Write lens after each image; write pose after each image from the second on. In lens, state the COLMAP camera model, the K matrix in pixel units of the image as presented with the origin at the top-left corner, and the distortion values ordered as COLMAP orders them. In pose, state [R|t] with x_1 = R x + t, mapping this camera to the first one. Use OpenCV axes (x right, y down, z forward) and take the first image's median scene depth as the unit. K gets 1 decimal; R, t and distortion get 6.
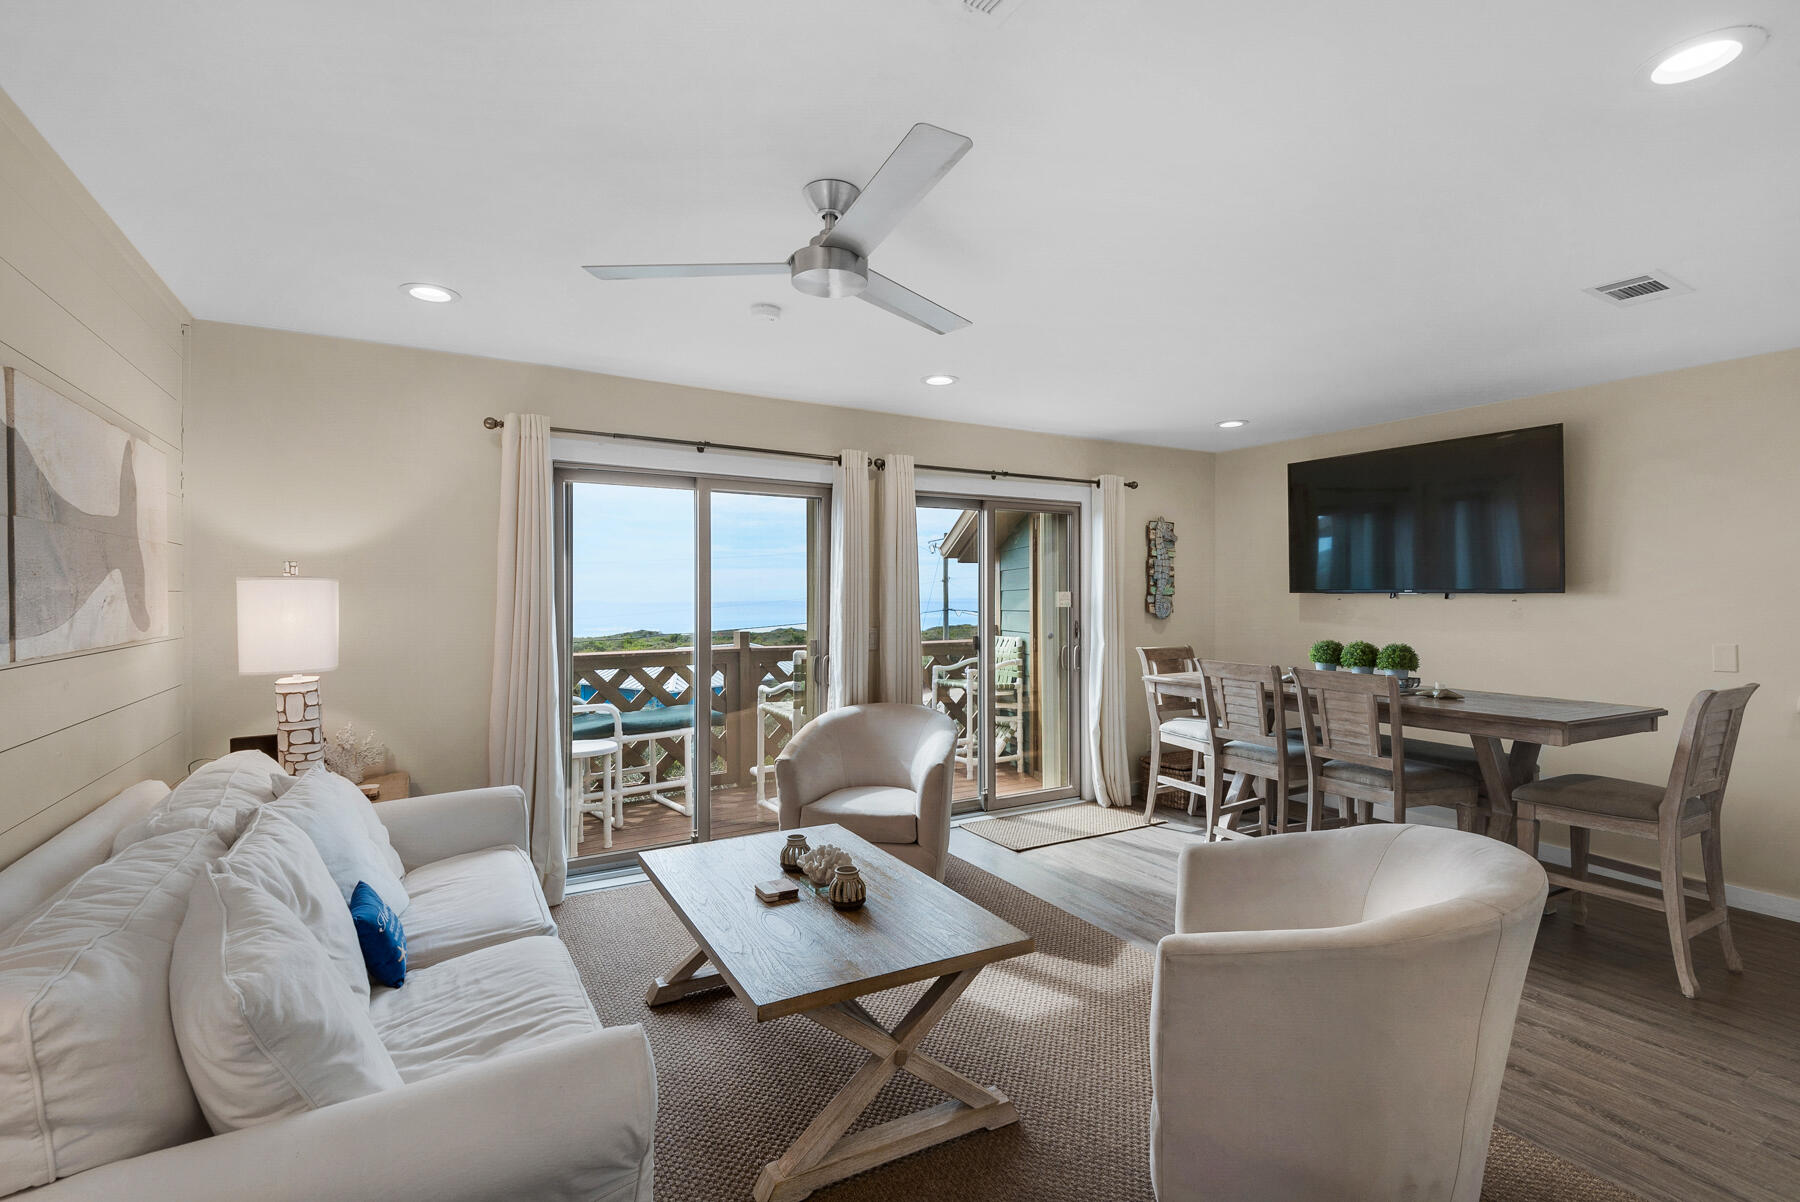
lens RADIAL K [[804.8, 0, 885.0], [0, 804.8, 594.0], [0, 0, 1]] dist [0.033312, -0.021998]
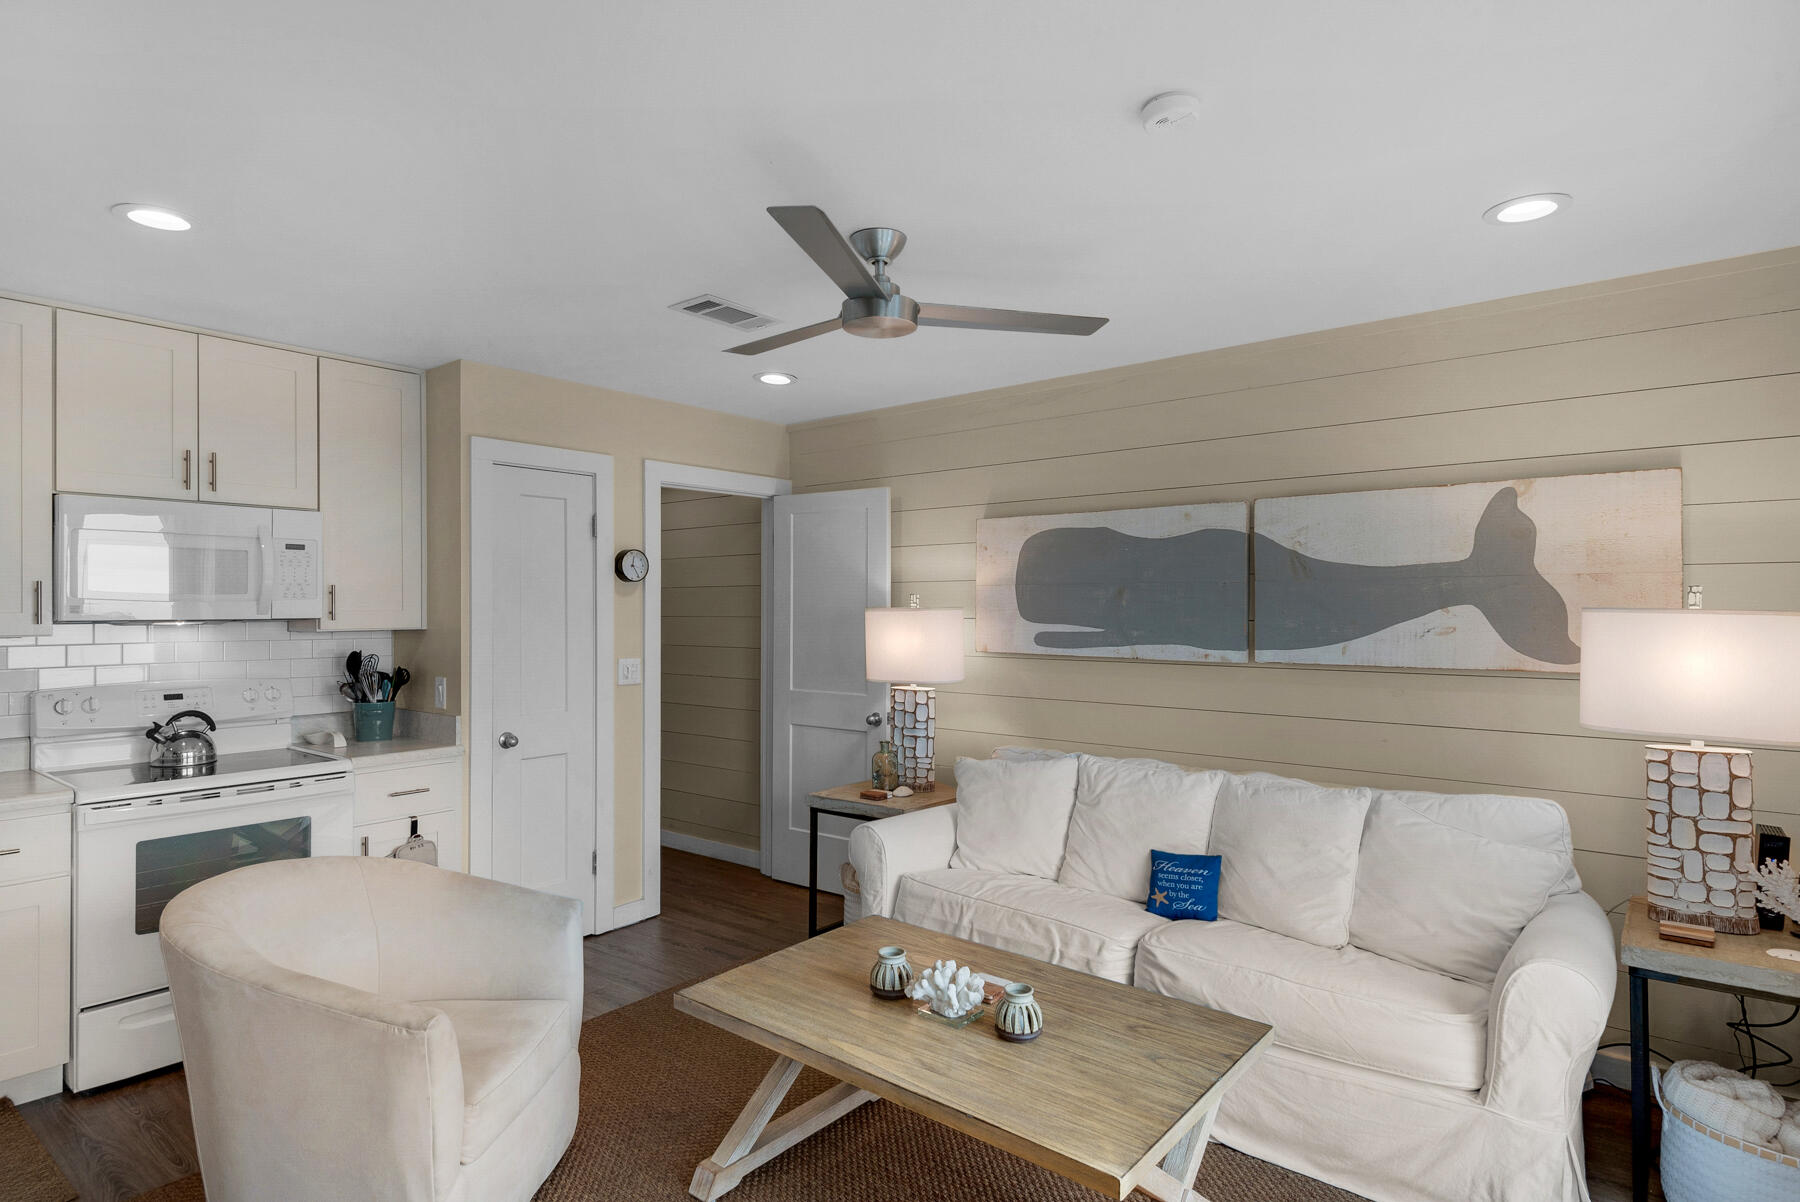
lens RADIAL K [[957.2, 0, 900.0], [0, 957.2, 601.0], [0, 0, 1]] dist [0.014059, -0.000545]
pose [[-0.933072, -0.001301, -0.359688, 0.166981], [0.001754, 0.999965, -0.008166, -0.013800], [0.359686, -0.008250, -0.933037, 1.026179]]
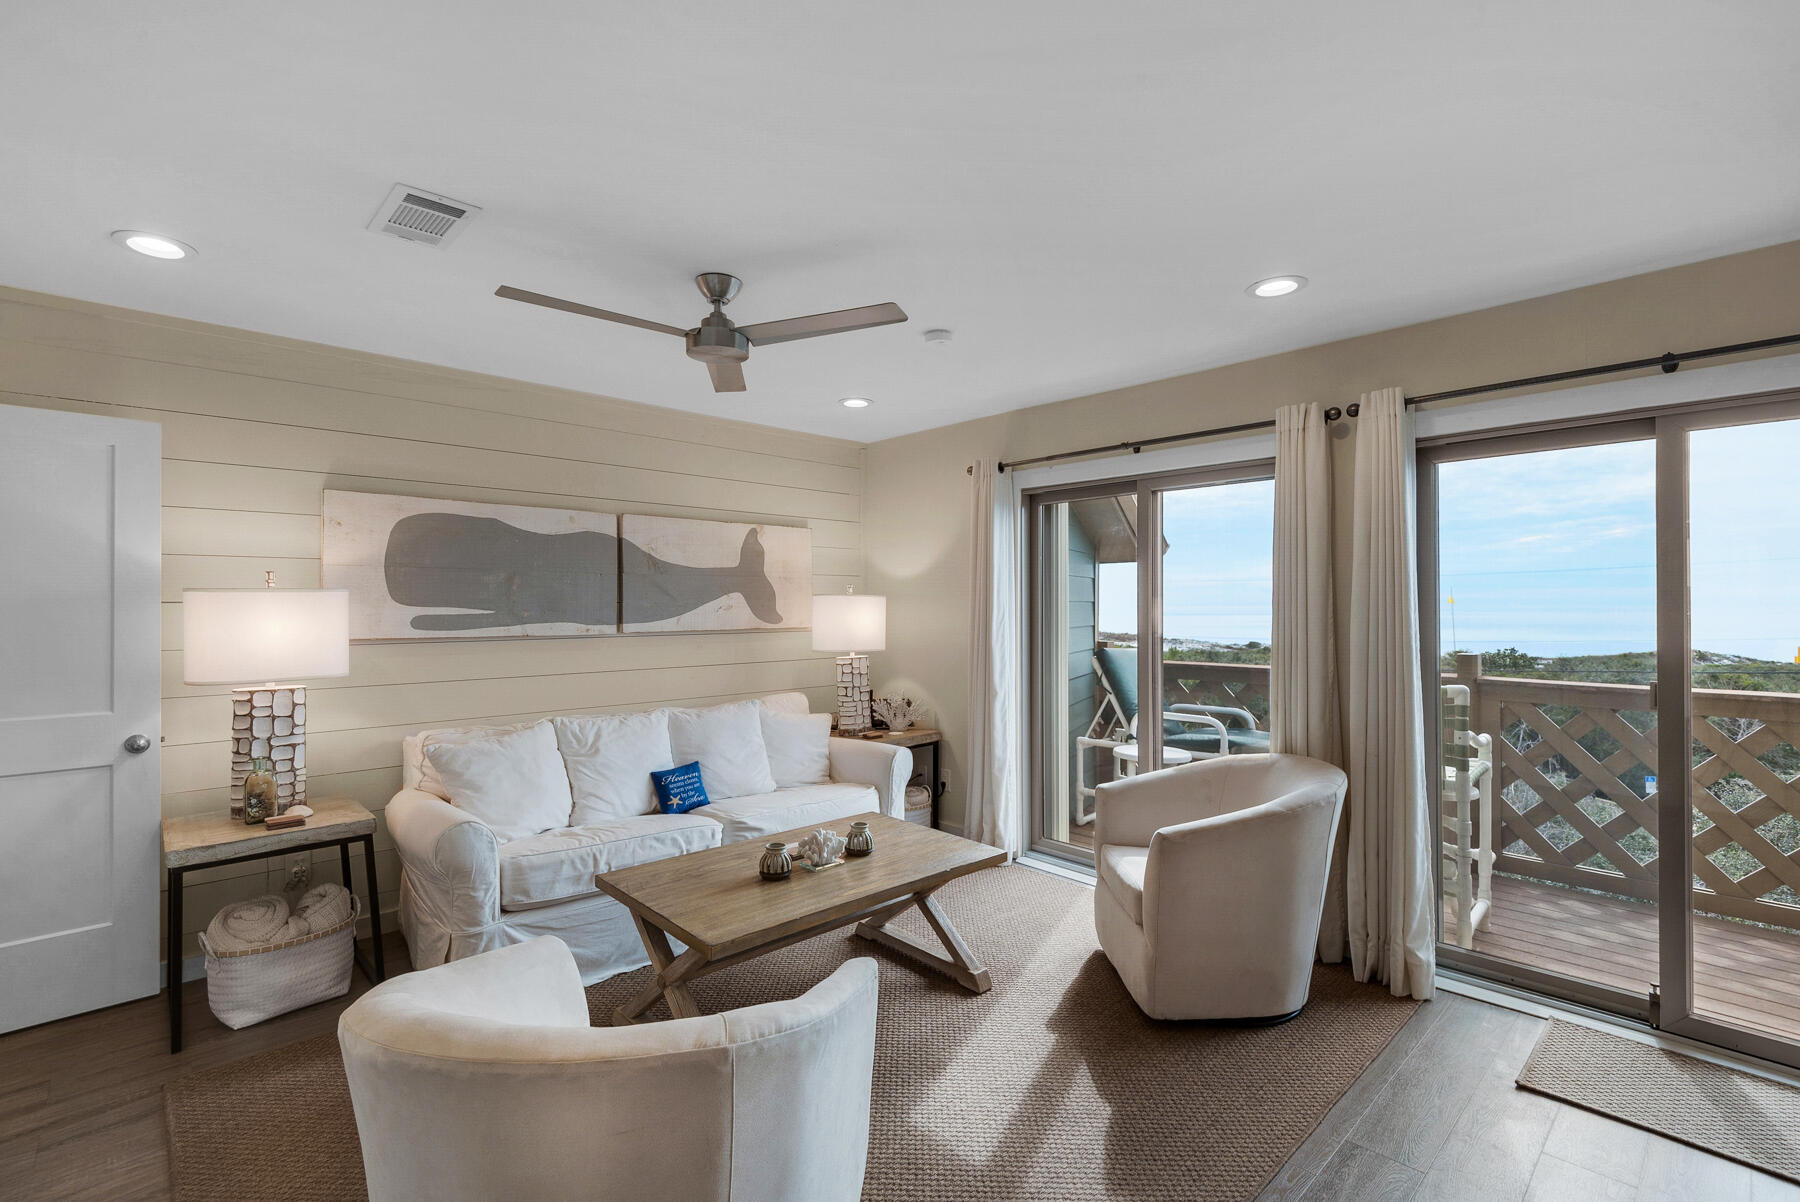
lens RADIAL K [[814.5, 0, 909.8], [0, 814.5, 602.0], [0, 0, 1]] dist [0.042287, -0.021268]
pose [[0.243373, -0.003640, -0.969926, 0.589097], [0.004091, 0.999988, -0.002726, 0.000047], [0.969924, -0.003304, 0.243385, 0.473330]]
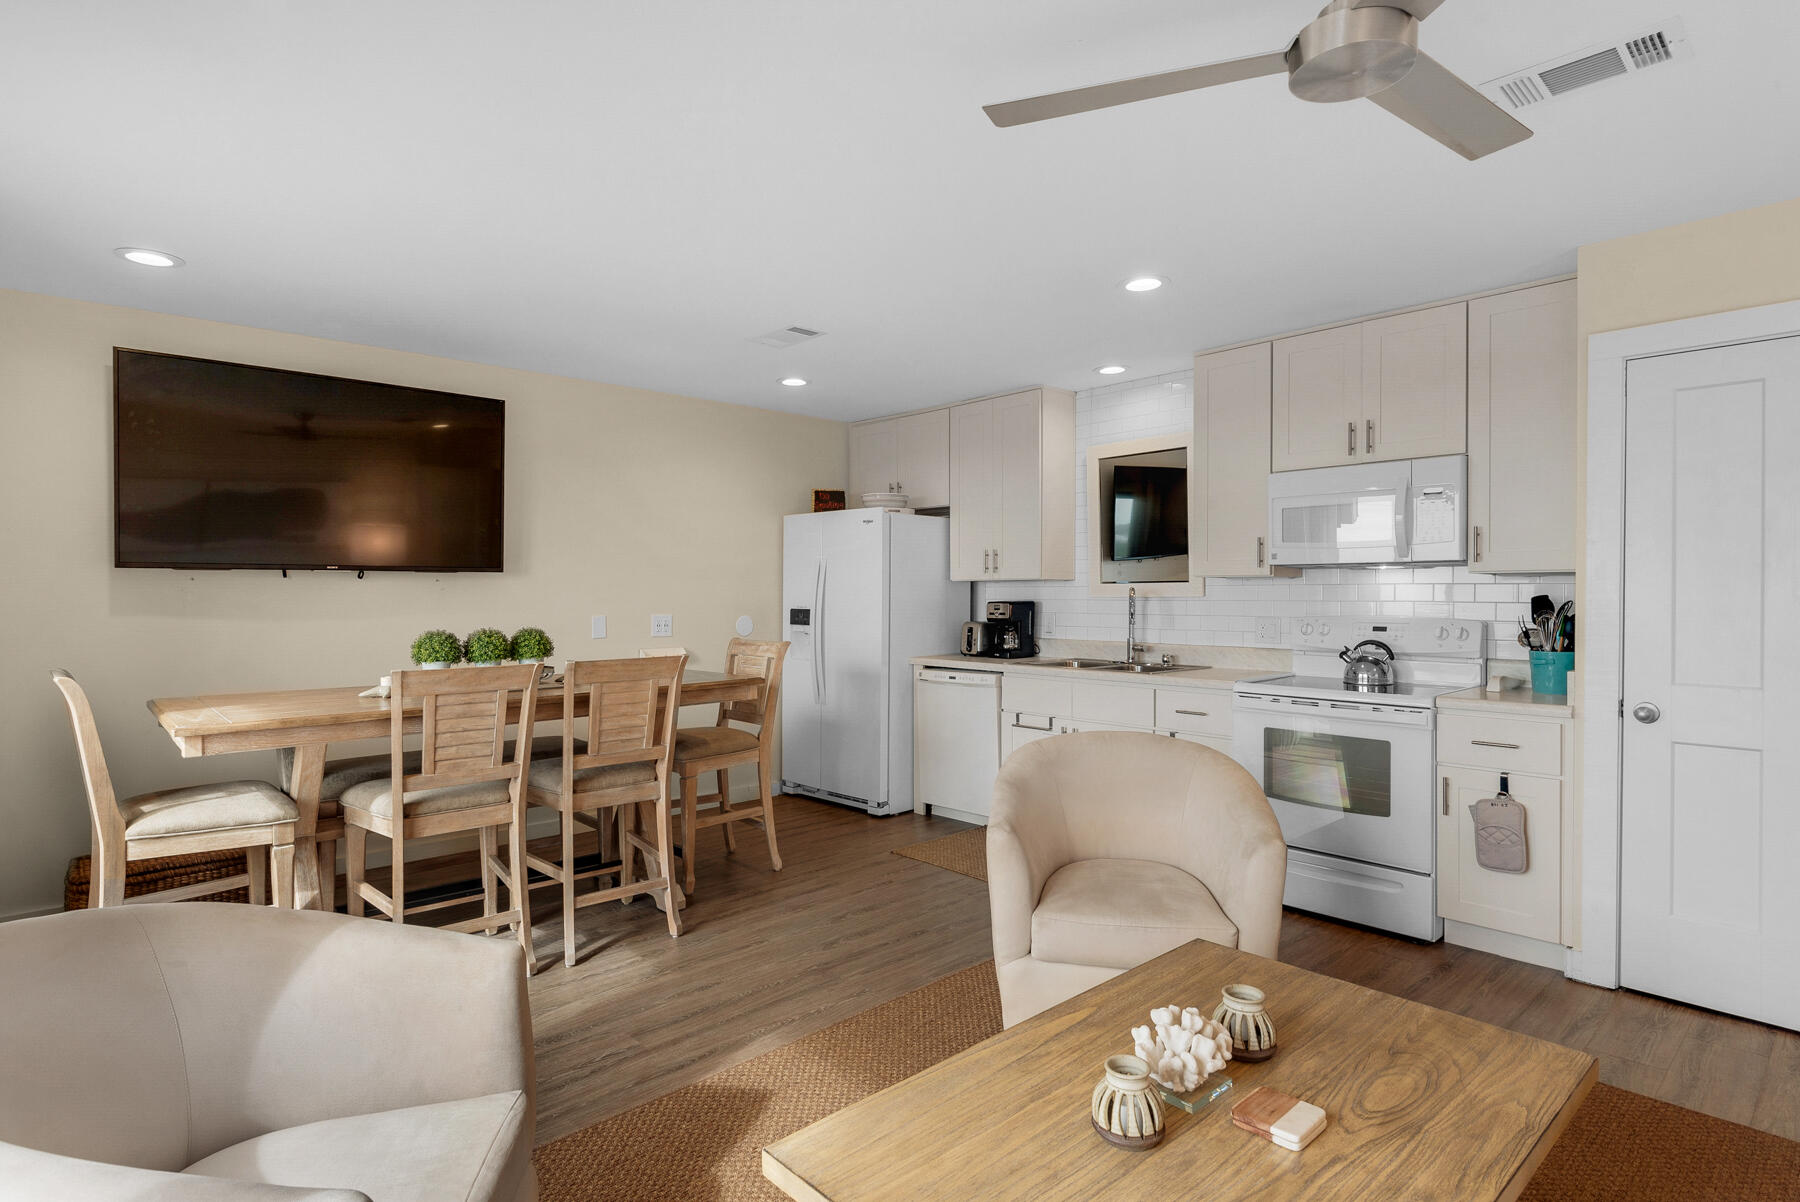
lens RADIAL K [[910.2, 0, 885.6], [0, 910.2, 600.4], [0, 0, 1]] dist [0.039753, -0.029536]
pose [[-0.218657, -0.012830, 0.975717, -0.340287], [0.001136, 0.999910, 0.013403, 0.017529], [-0.975801, 0.004039, -0.218622, 0.740804]]
